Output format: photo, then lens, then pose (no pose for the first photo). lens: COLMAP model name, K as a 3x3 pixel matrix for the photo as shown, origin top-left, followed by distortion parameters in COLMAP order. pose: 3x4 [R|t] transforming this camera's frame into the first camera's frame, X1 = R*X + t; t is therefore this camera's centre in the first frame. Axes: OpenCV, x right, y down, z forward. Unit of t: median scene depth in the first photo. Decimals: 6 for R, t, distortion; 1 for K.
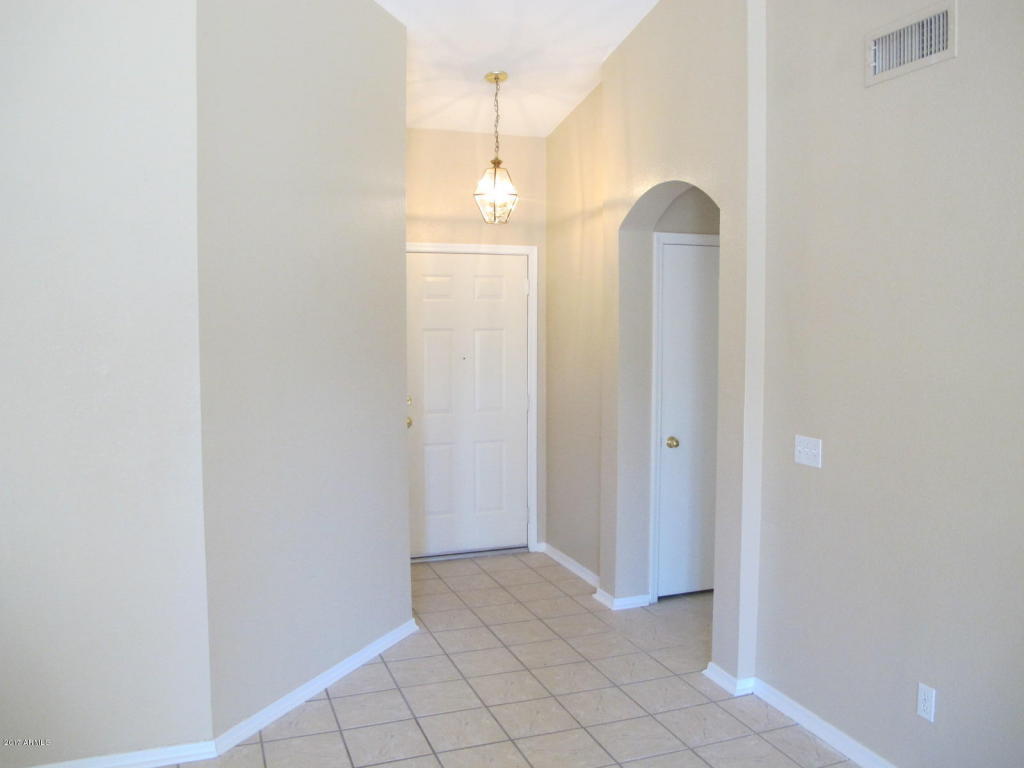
lens RADIAL K [[862.2, 0, 511.0], [0, 862.2, 366.1], [0, 0, 1]] dist [-0.155868, 0.138679]
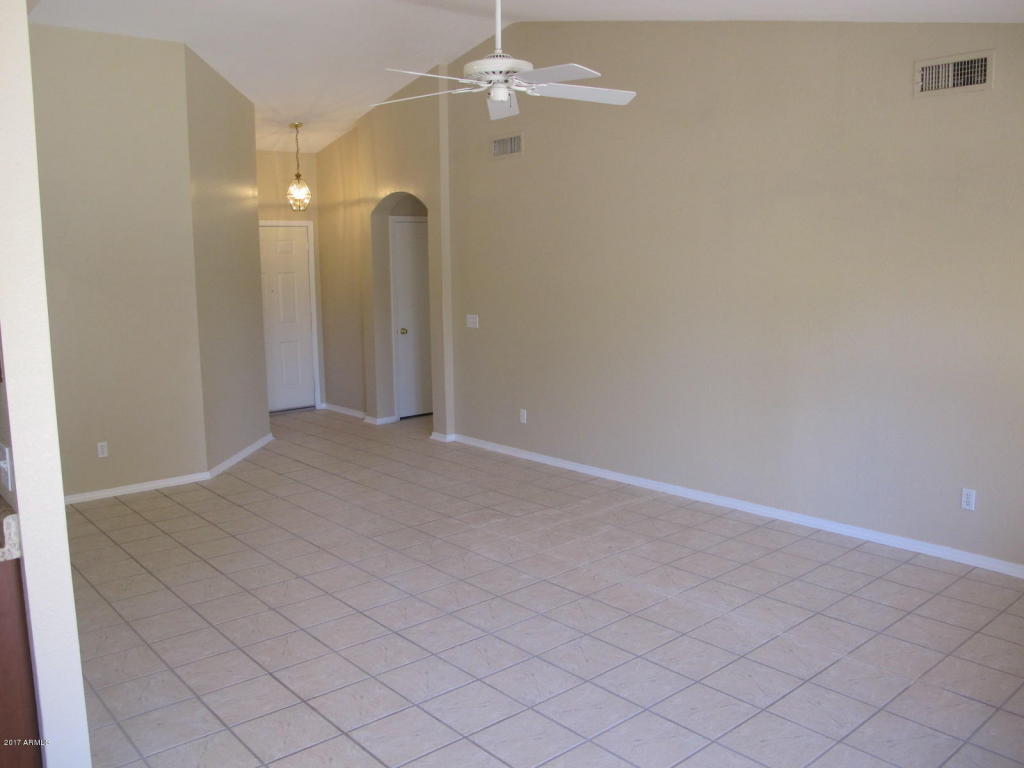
lens RADIAL K [[862.2, 0, 511.0], [0, 862.2, 366.1], [0, 0, 1]] dist [-0.155868, 0.138679]
pose [[0.934895, -0.059619, 0.349881, -0.241583], [0.037788, 0.996908, 0.068901, 0.045790], [-0.352907, -0.051194, 0.934257, -0.791706]]
